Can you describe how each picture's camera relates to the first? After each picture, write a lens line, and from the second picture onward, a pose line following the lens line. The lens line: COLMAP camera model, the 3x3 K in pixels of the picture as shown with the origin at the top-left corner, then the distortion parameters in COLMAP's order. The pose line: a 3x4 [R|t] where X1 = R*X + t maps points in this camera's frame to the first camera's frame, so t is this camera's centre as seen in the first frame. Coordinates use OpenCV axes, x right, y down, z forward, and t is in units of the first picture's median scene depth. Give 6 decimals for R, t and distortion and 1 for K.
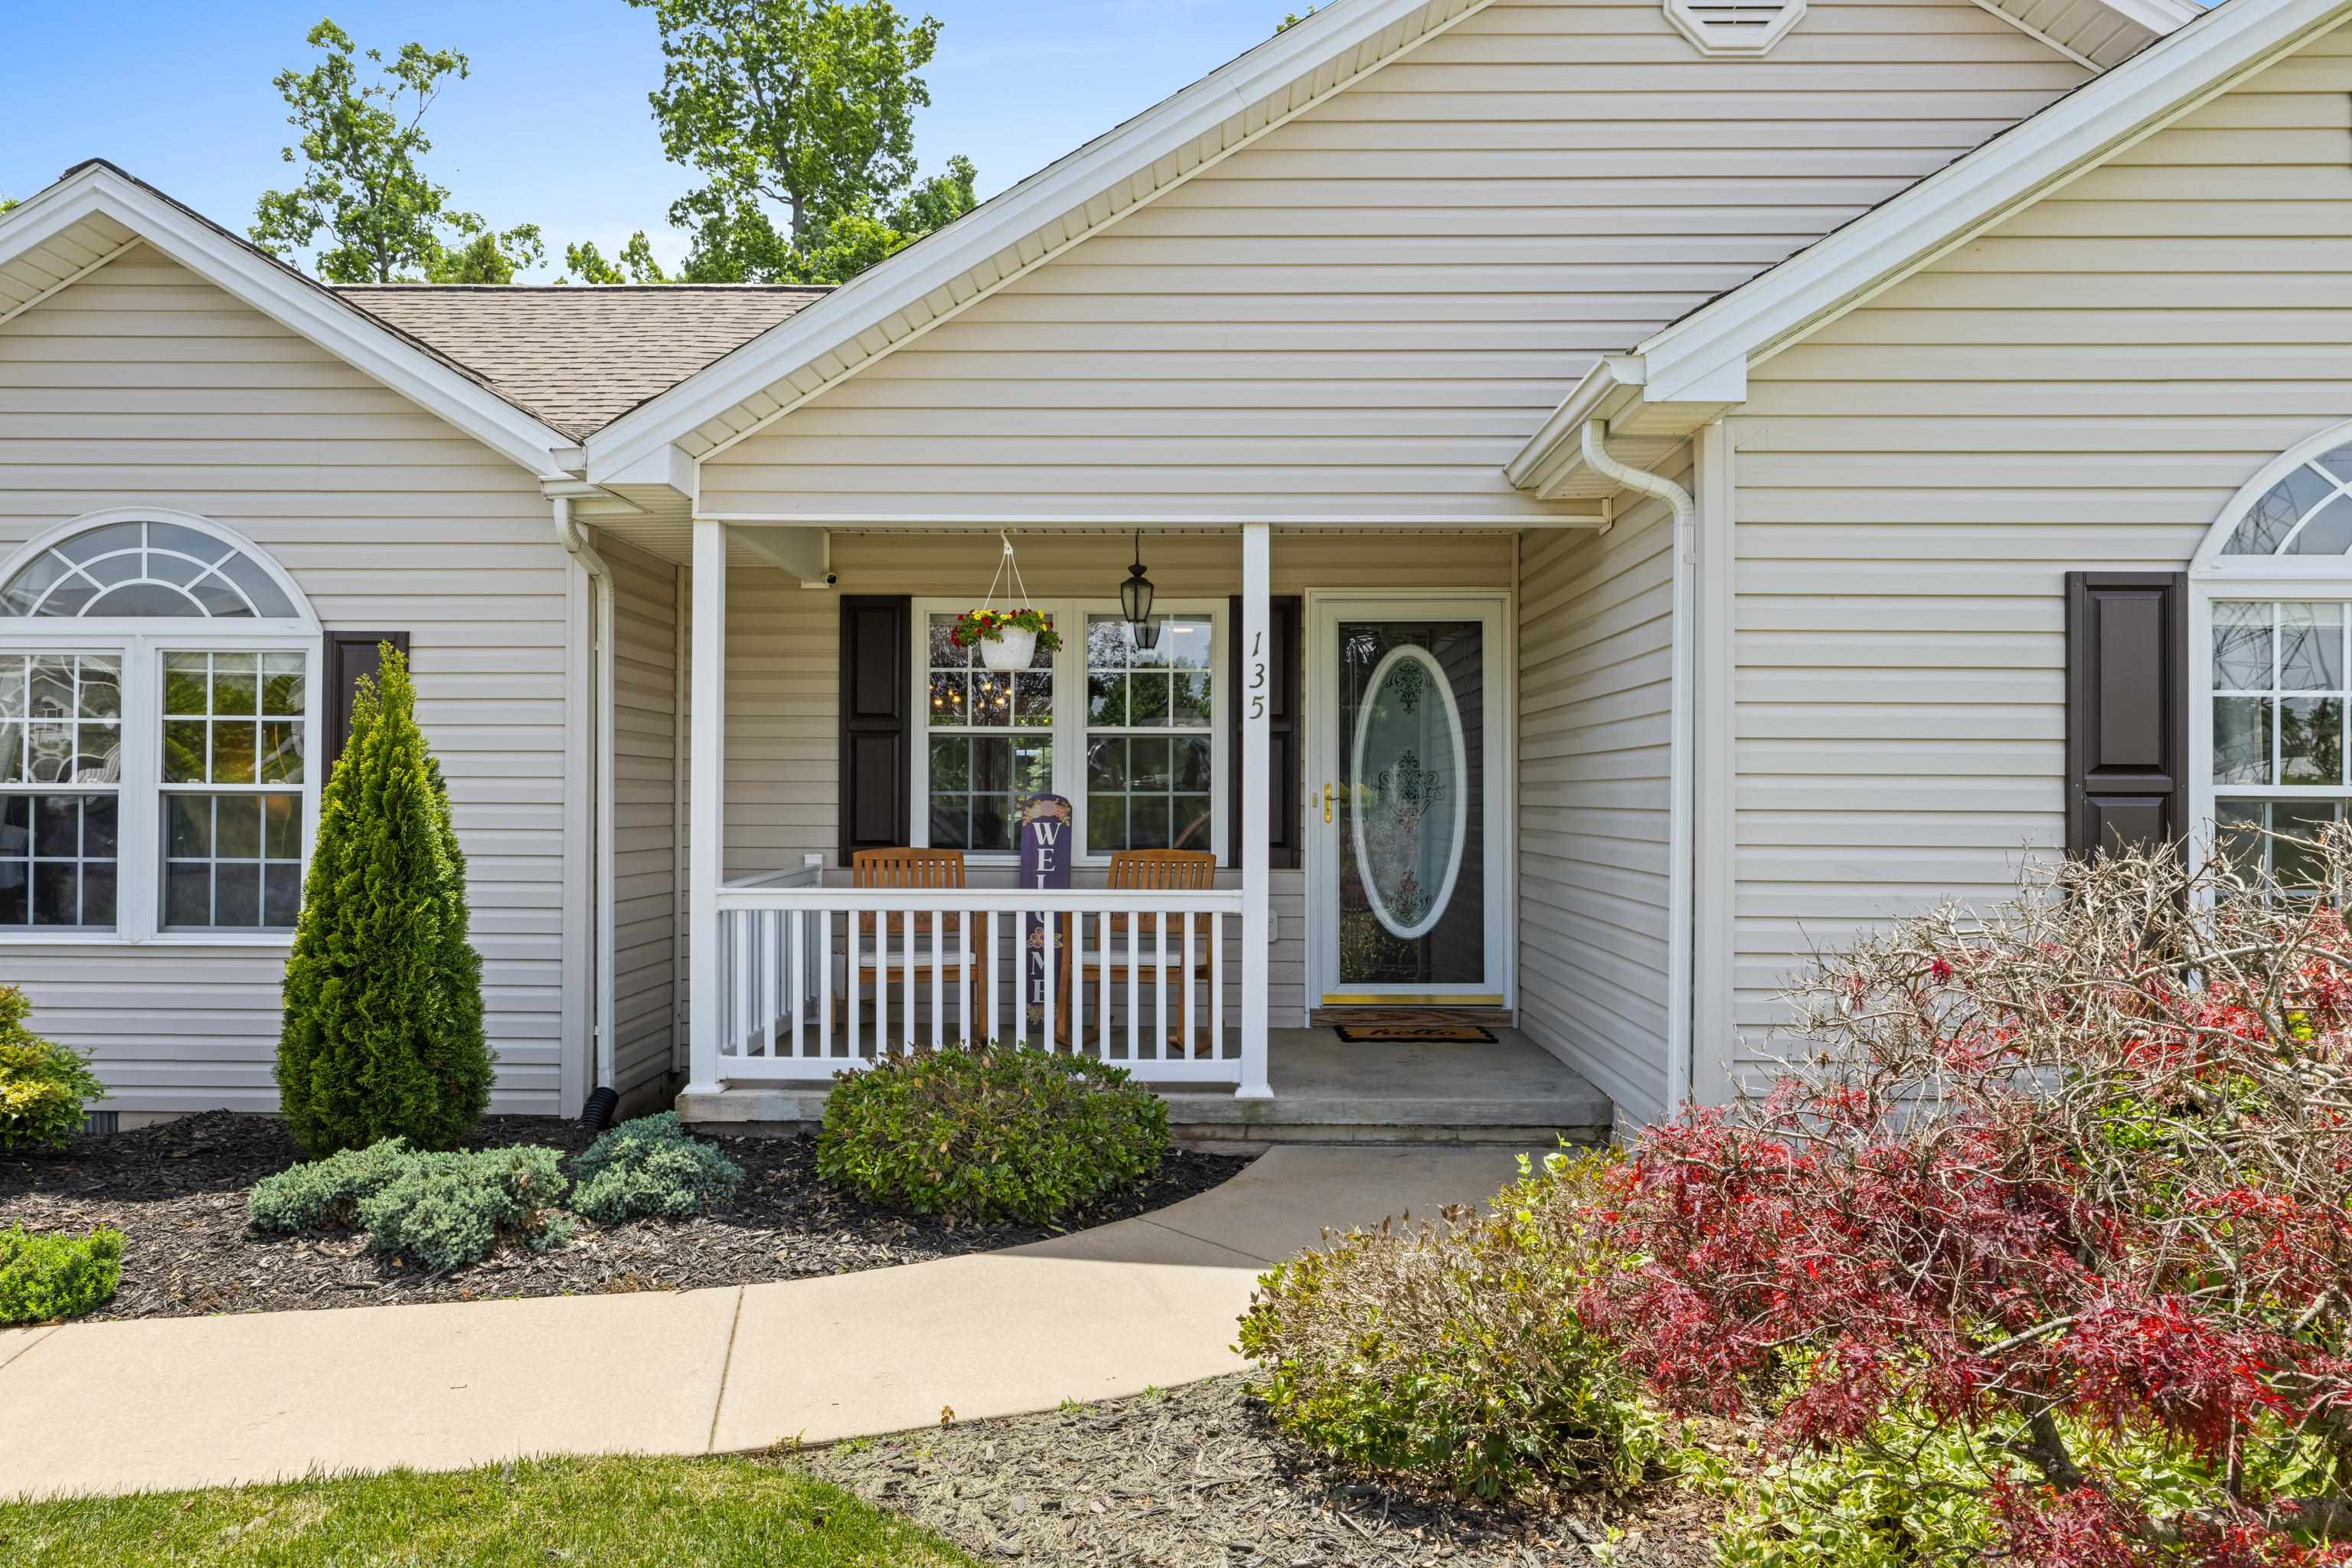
lens RADIAL K [[1578.7, 0, 1172.8], [0, 1578.7, 778.3], [0, 0, 1]] dist [-0.003500, 0.035416]
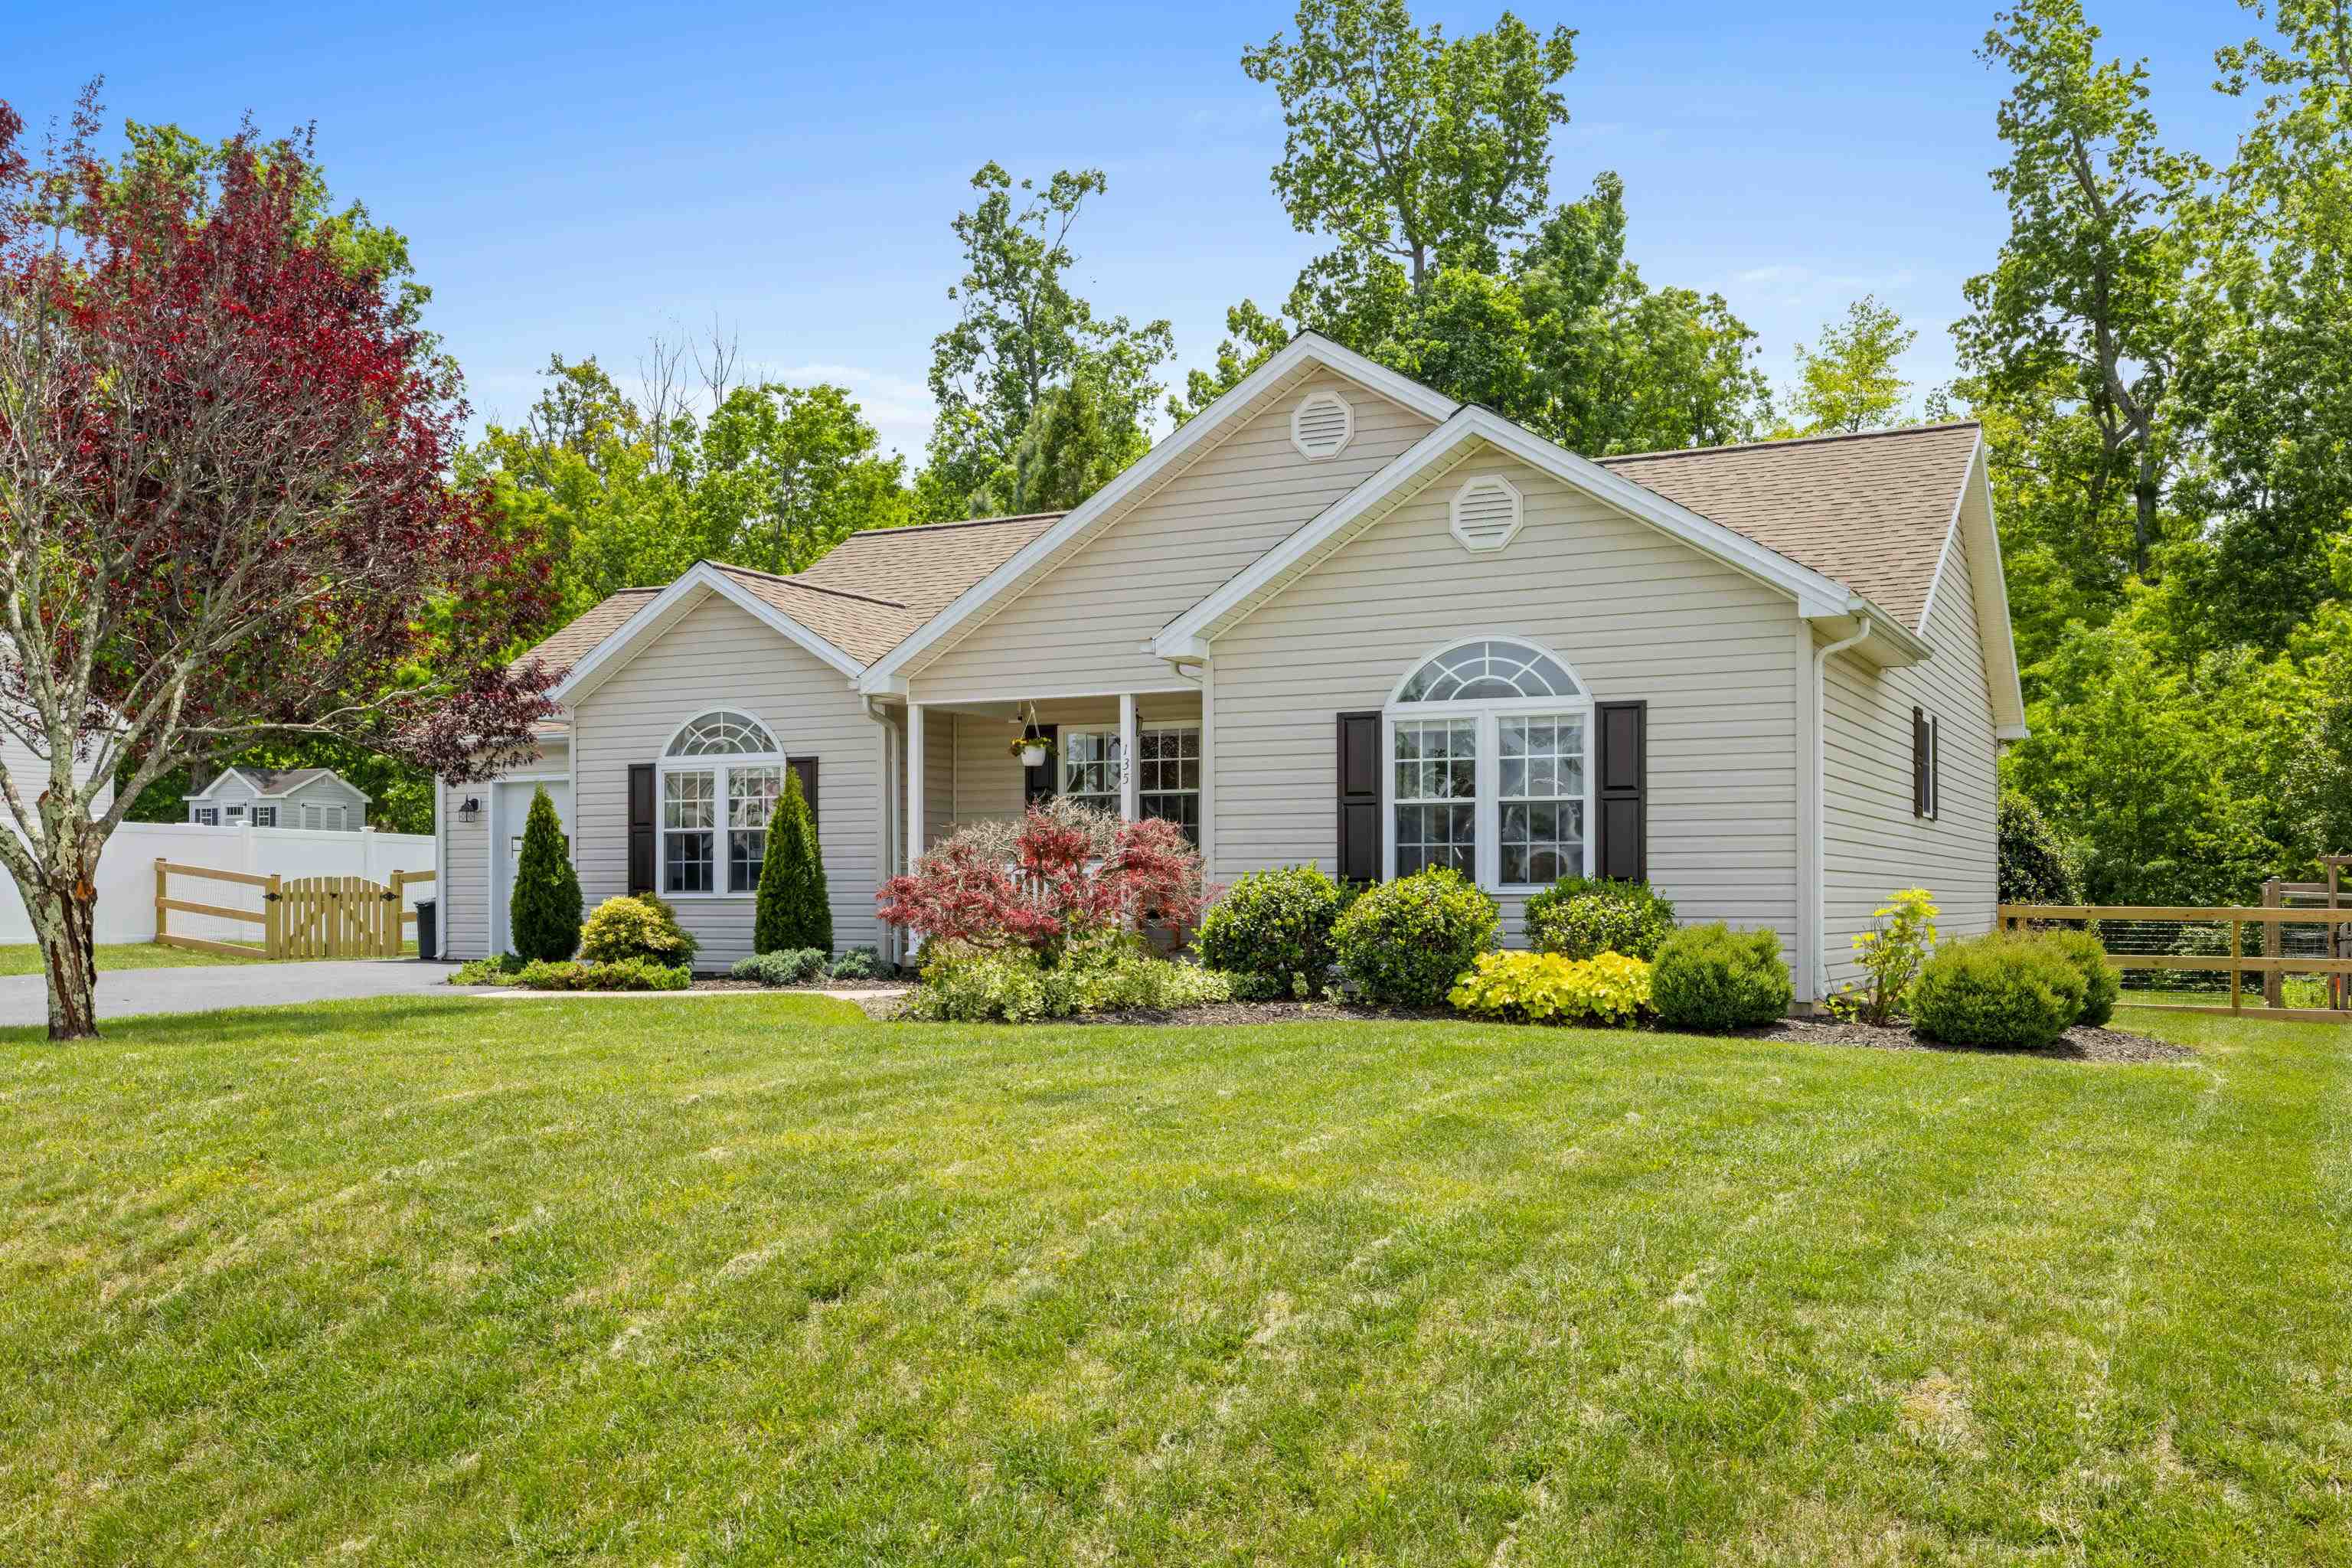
lens RADIAL K [[2116.3, 0, 1184.0], [0, 2116.3, 893.3], [0, 0, 1]] dist [-0.000955, 0.006047]
pose [[0.900044, -0.007790, -0.435729, 1.168096], [0.010564, 0.999936, 0.003945, 0.085599], [0.435671, -0.008153, 0.900069, -1.327643]]
